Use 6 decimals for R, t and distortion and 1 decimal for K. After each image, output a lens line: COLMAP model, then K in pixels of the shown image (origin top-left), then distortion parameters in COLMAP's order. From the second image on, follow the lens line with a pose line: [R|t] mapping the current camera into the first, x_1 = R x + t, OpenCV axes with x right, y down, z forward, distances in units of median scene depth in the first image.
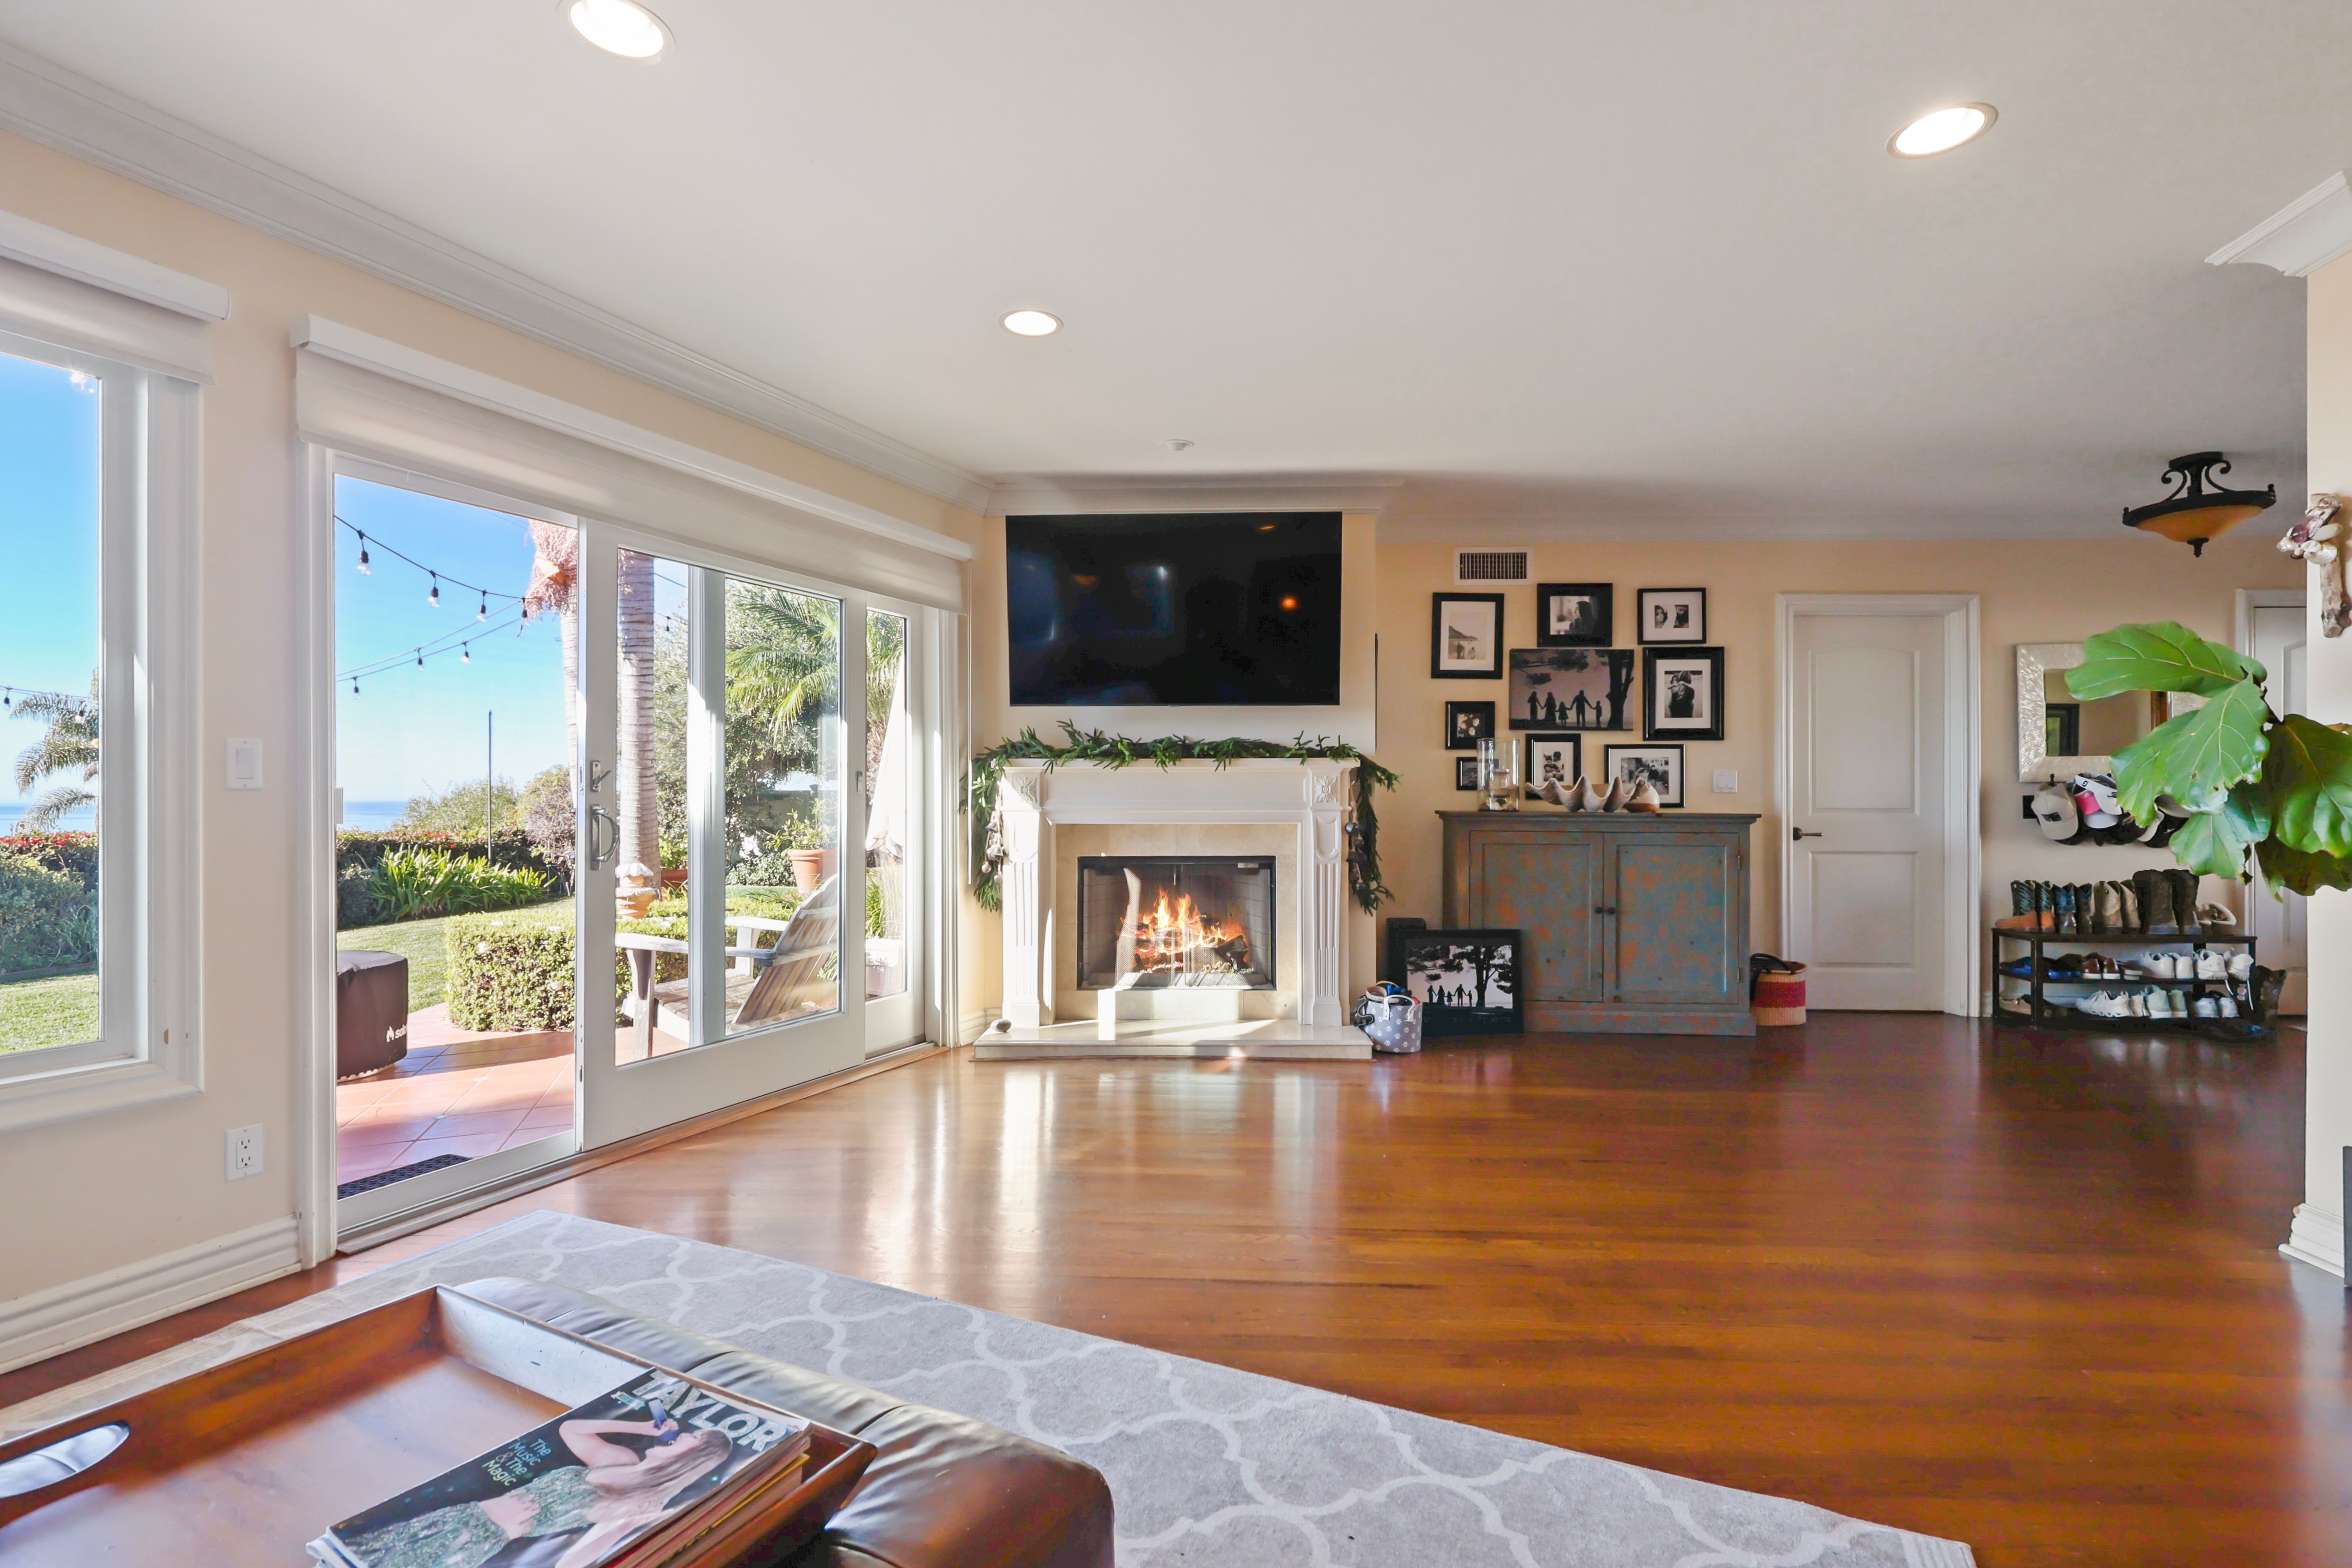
lens RADIAL K [[1096.0, 0, 1167.4], [0, 1096.0, 789.1], [0, 0, 1]] dist [0.002321, 0.000286]
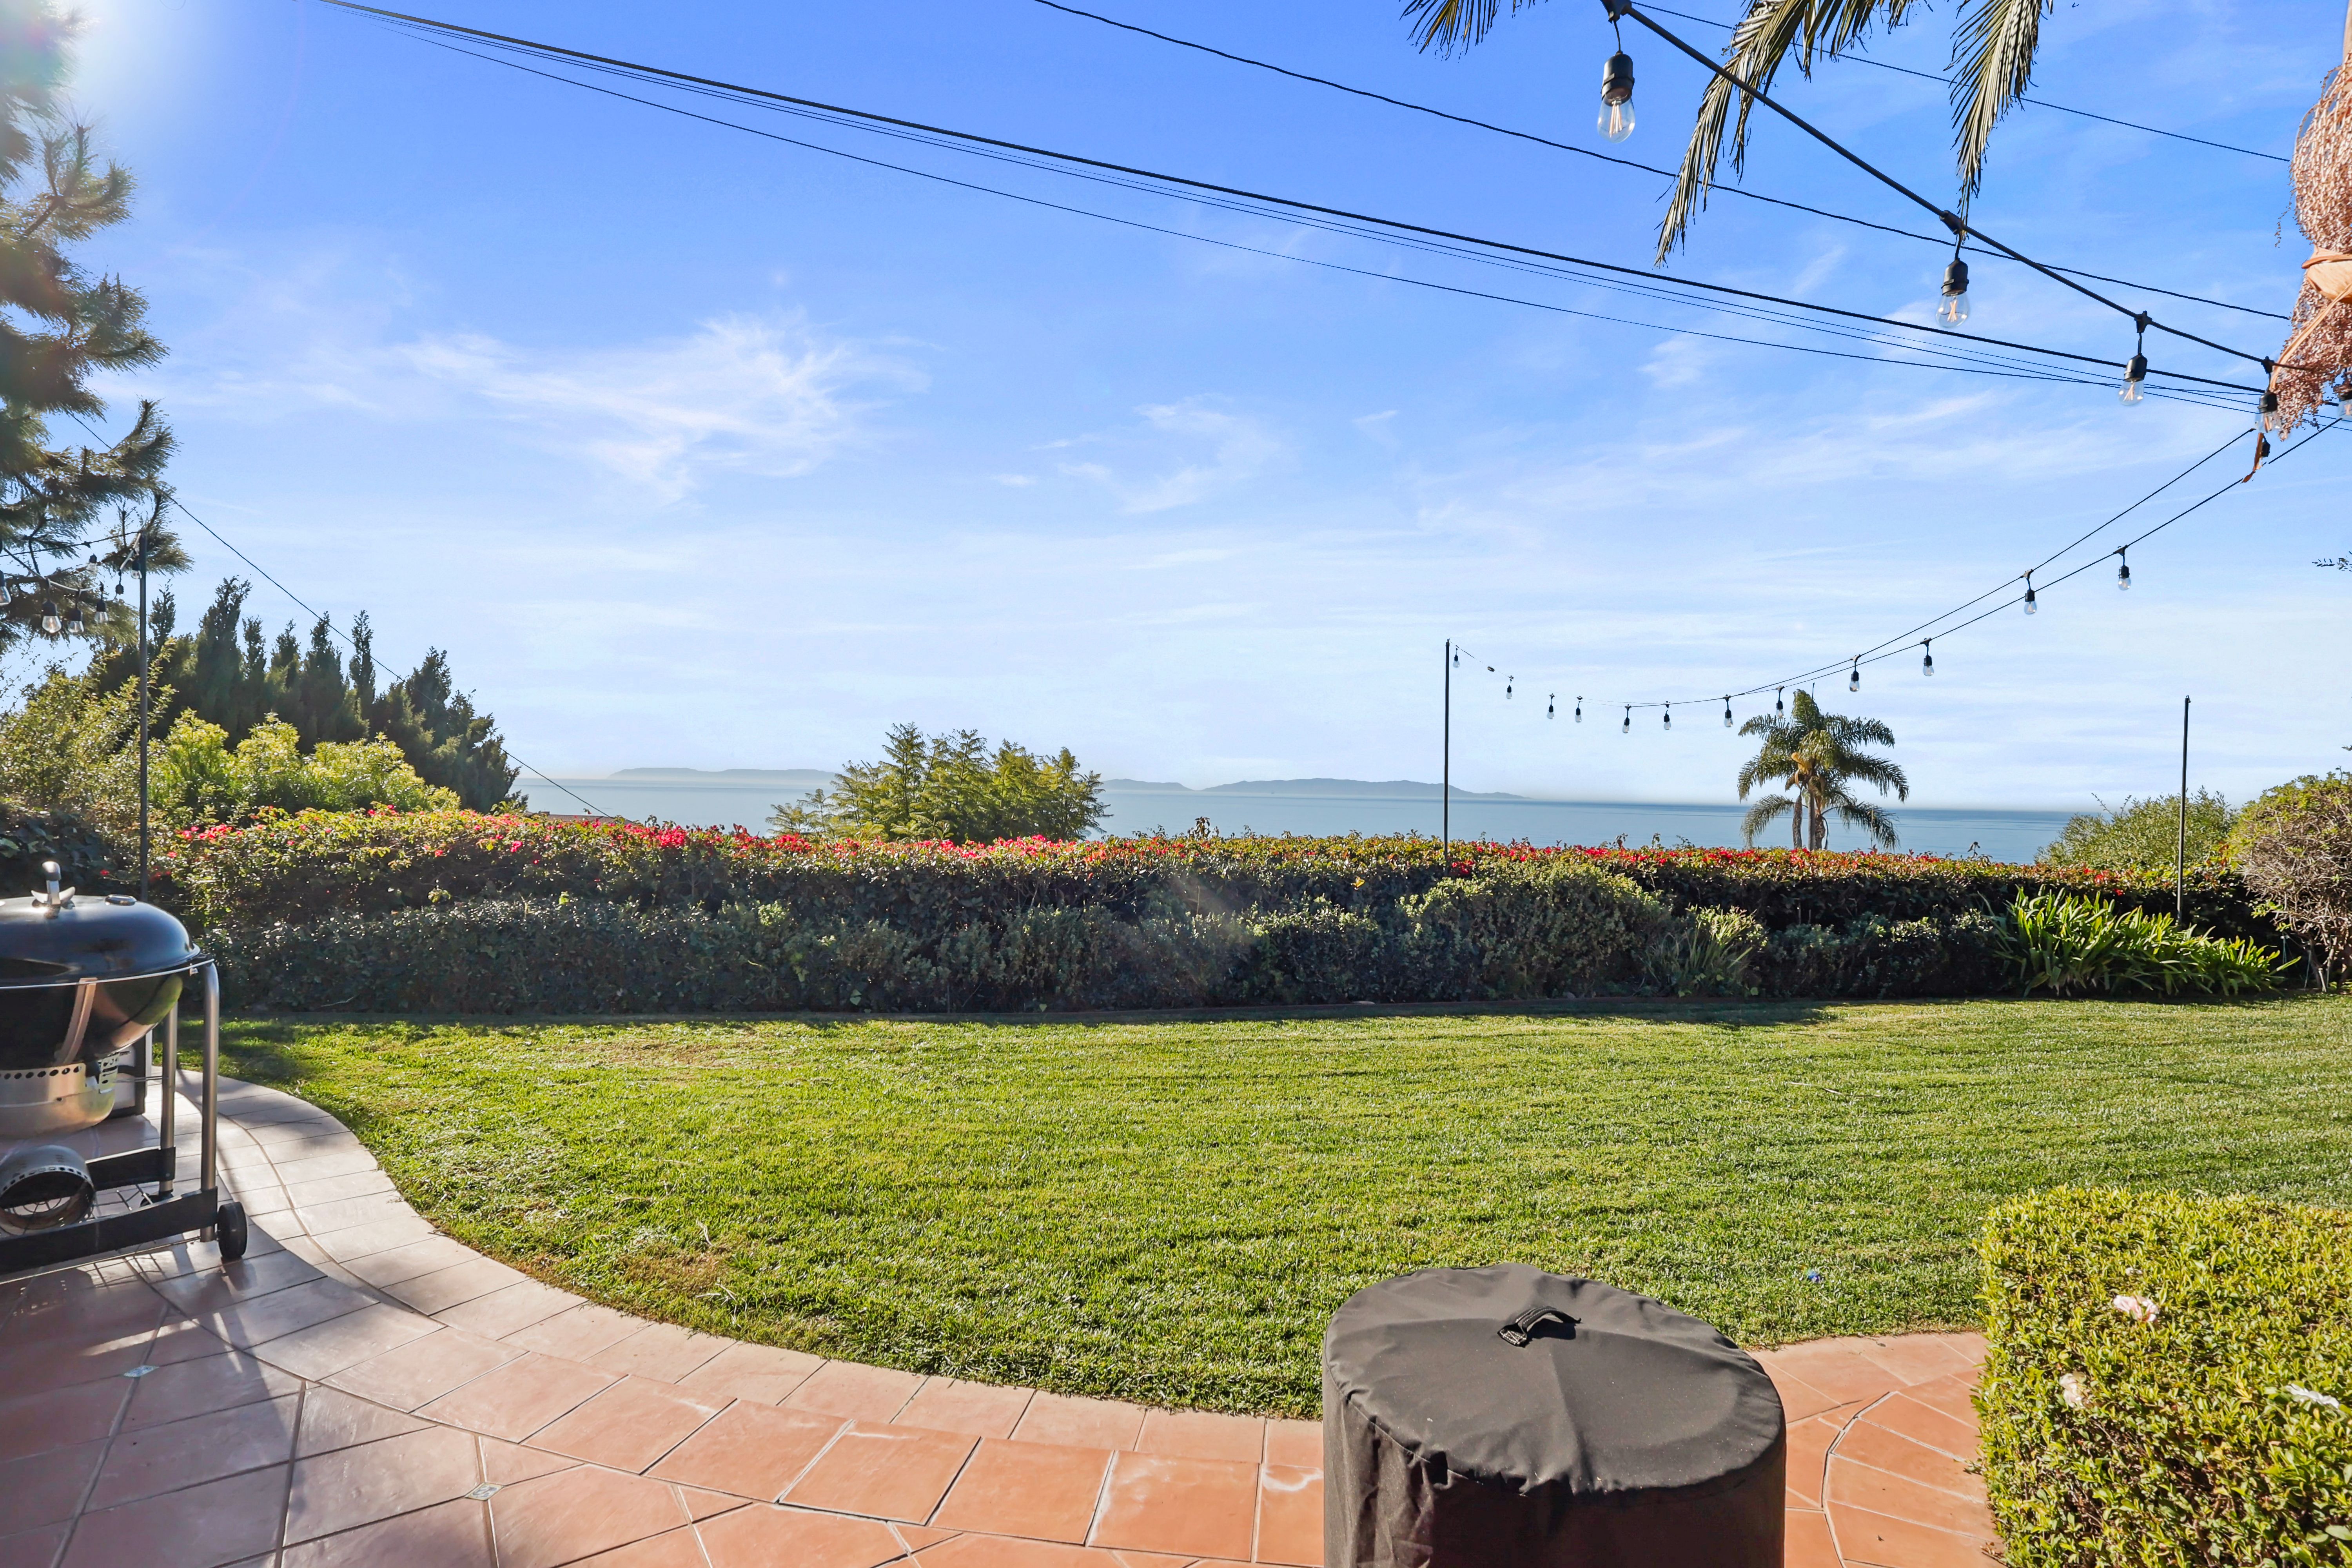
lens RADIAL K [[1096.0, 0, 1194.9], [0, 1096.0, 807.4], [0, 0, 1]] dist [0.002321, 0.000286]
pose [[0.275963, 0.026097, -0.960814, -0.442473], [-0.017201, 0.999605, 0.022210, -0.026292], [0.961014, 0.010398, 0.276303, 0.744994]]
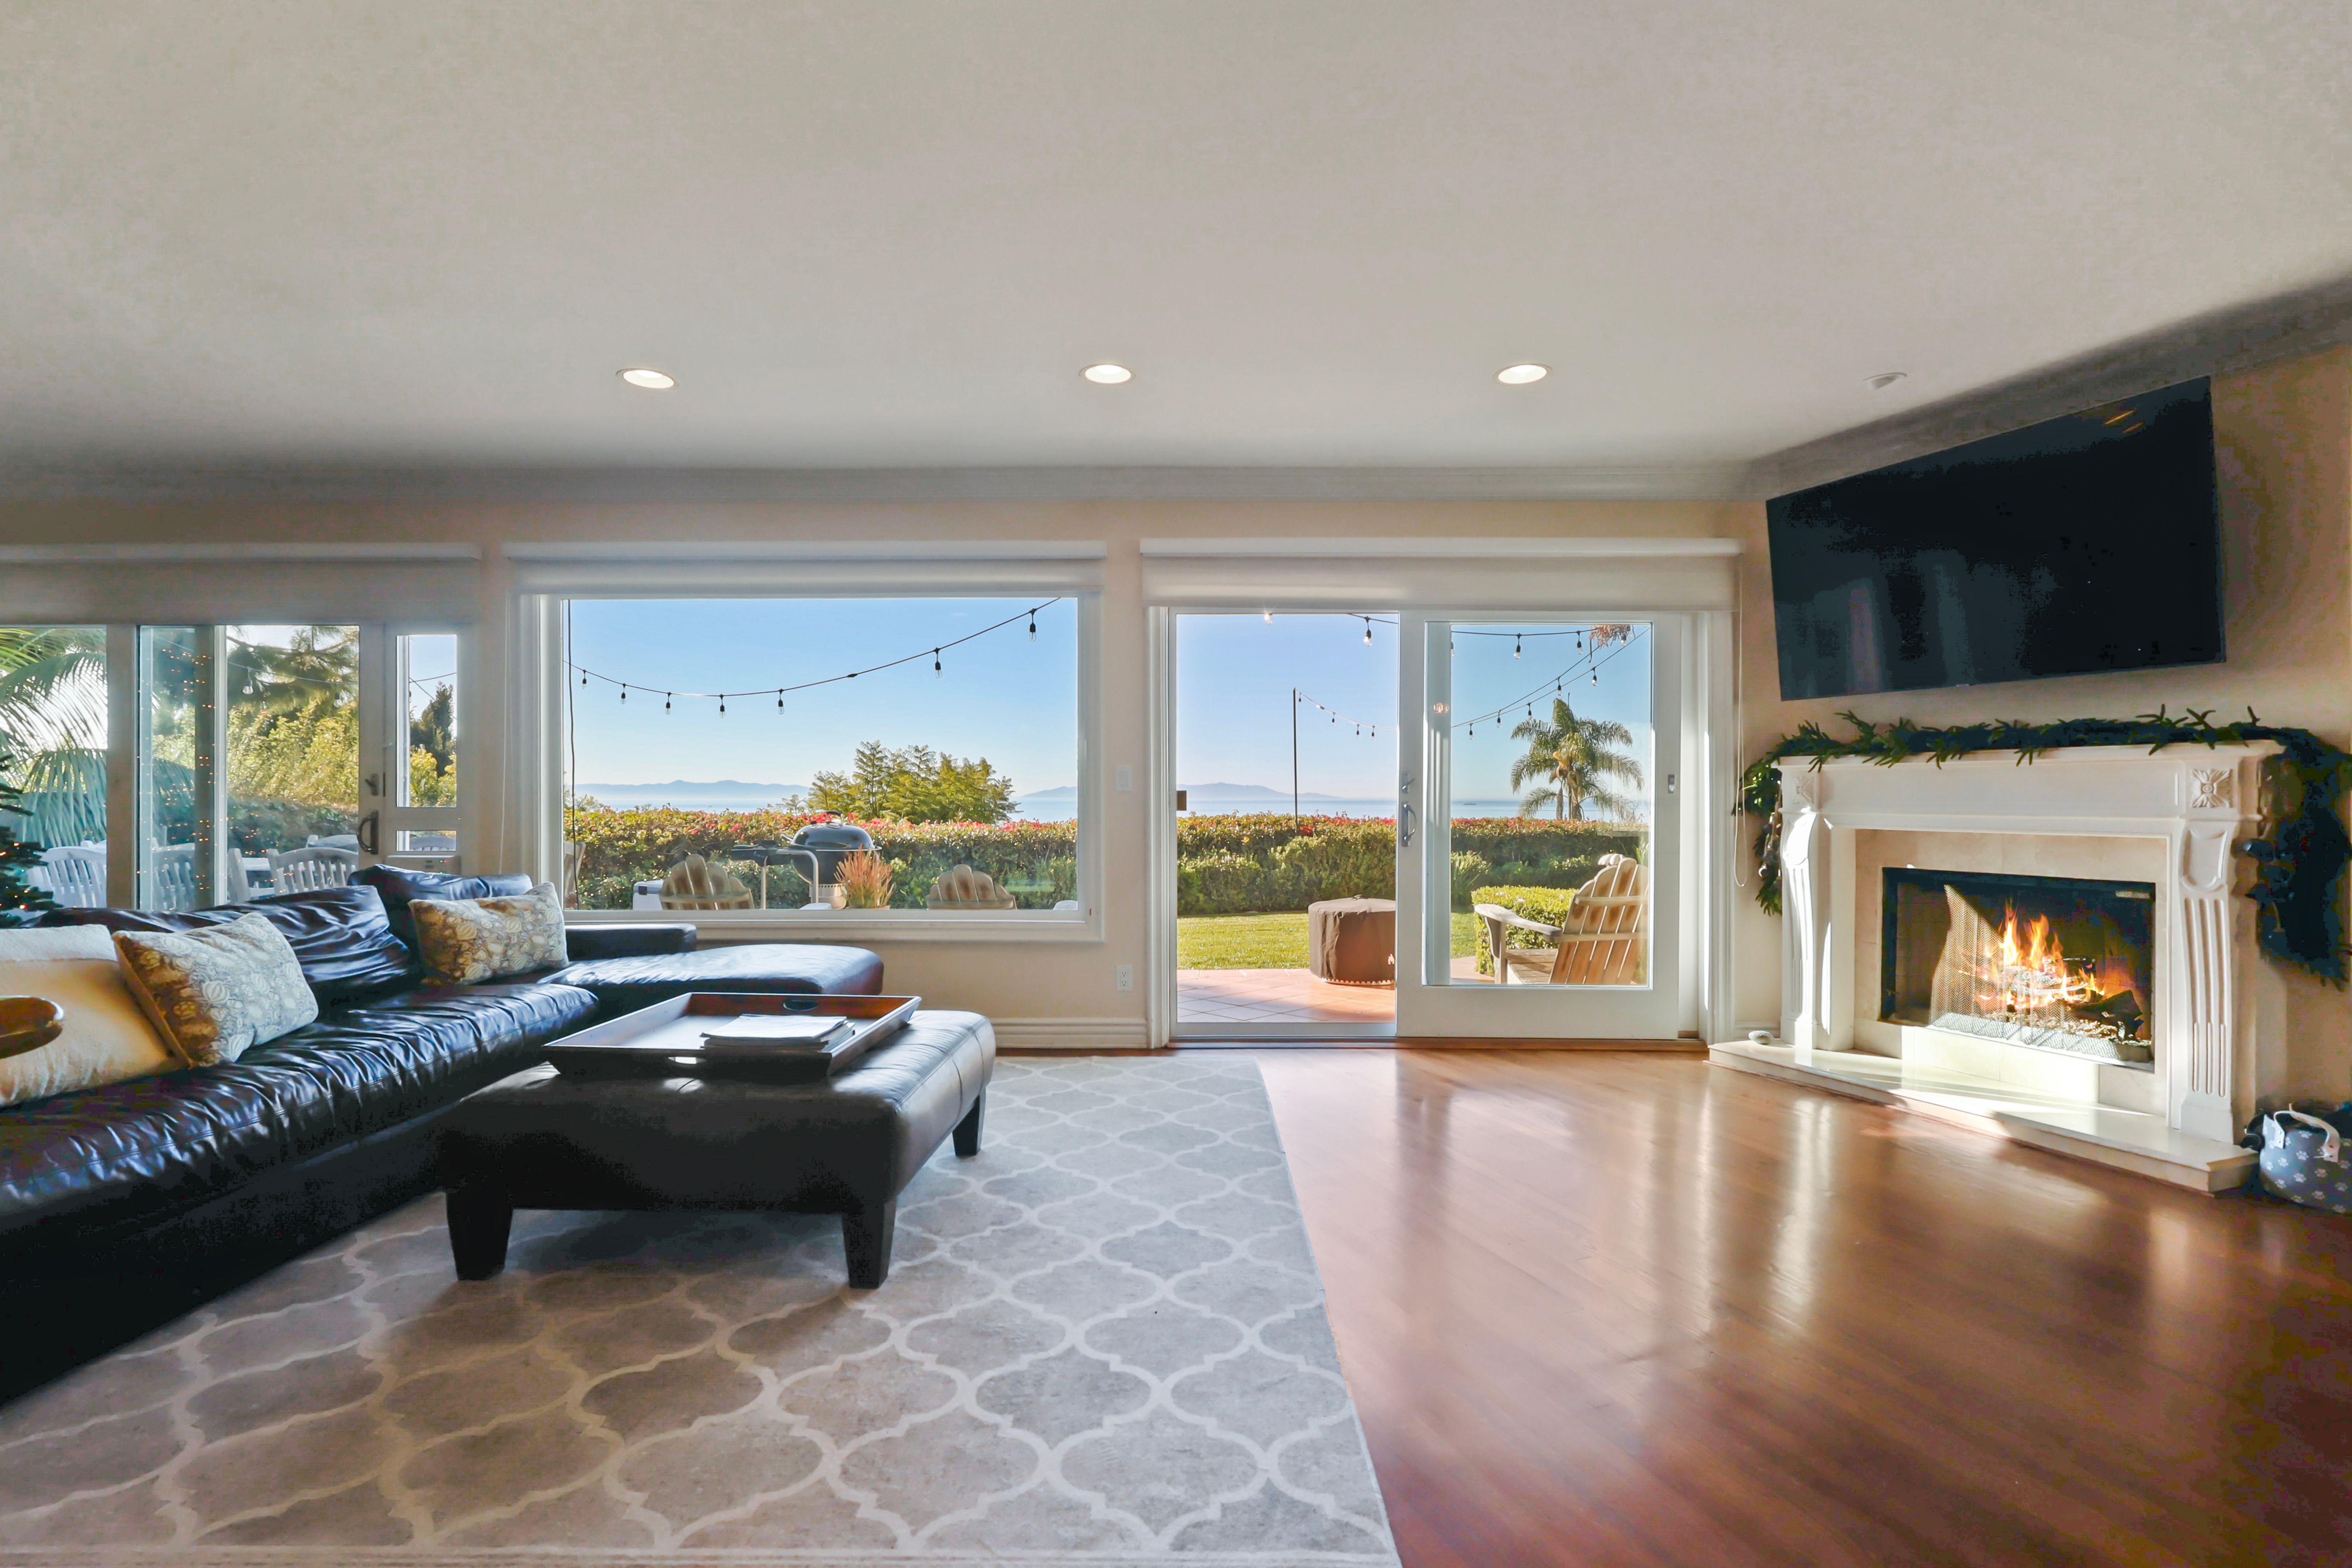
lens RADIAL K [[1096.0, 0, 1183.3], [0, 1096.0, 785.9], [0, 0, 1]] dist [0.002321, 0.000286]
pose [[0.421319, -0.004630, -0.906901, 0.464115], [0.003388, 0.999988, -0.003531, -0.001136], [0.906906, -0.001584, 0.421330, 0.132900]]
